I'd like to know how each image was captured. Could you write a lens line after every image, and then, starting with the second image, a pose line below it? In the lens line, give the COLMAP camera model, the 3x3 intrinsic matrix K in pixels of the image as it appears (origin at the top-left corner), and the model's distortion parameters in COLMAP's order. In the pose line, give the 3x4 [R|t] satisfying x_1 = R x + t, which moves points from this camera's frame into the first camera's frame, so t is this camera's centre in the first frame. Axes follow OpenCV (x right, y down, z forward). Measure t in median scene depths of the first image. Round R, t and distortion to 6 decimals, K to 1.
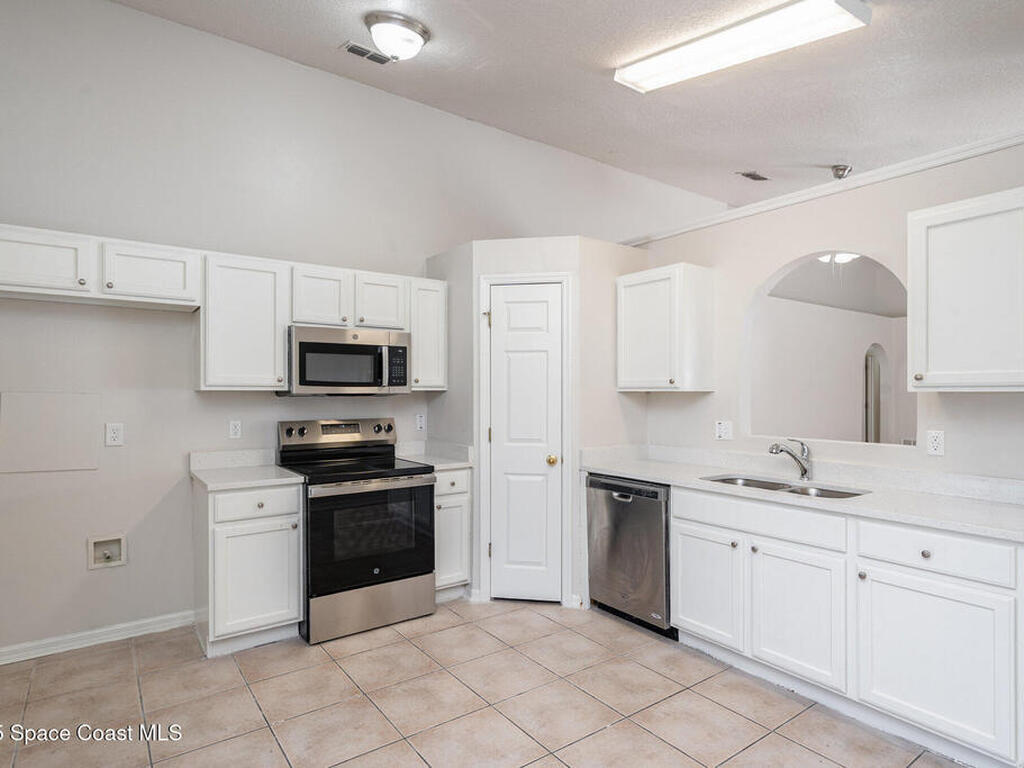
lens RADIAL K [[574.5, 0, 513.1], [0, 574.5, 391.6], [0, 0, 1]] dist [0.000996, 0.000516]
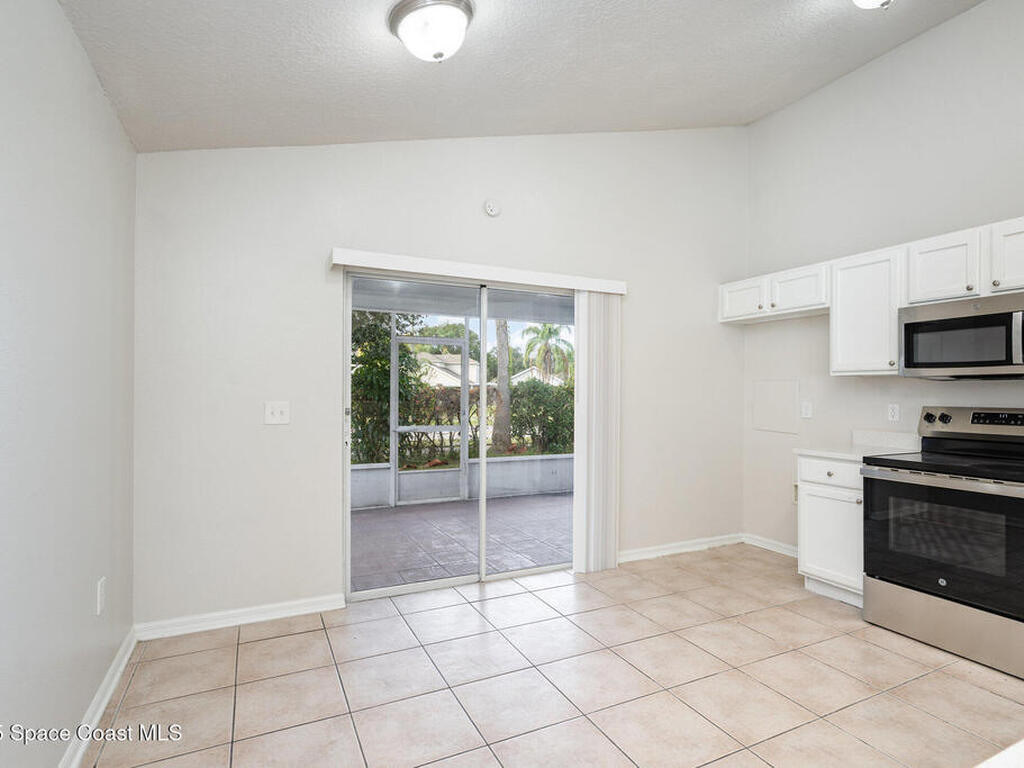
lens RADIAL K [[535.6, 0, 508.8], [0, 535.6, 389.3], [0, 0, 1]] dist [-0.004895, 0.002127]
pose [[-0.182183, -0.006660, -0.983242, 0.646269], [-0.005061, 0.999970, -0.005836, 0.034024], [0.983252, 0.003912, -0.182211, 0.503253]]
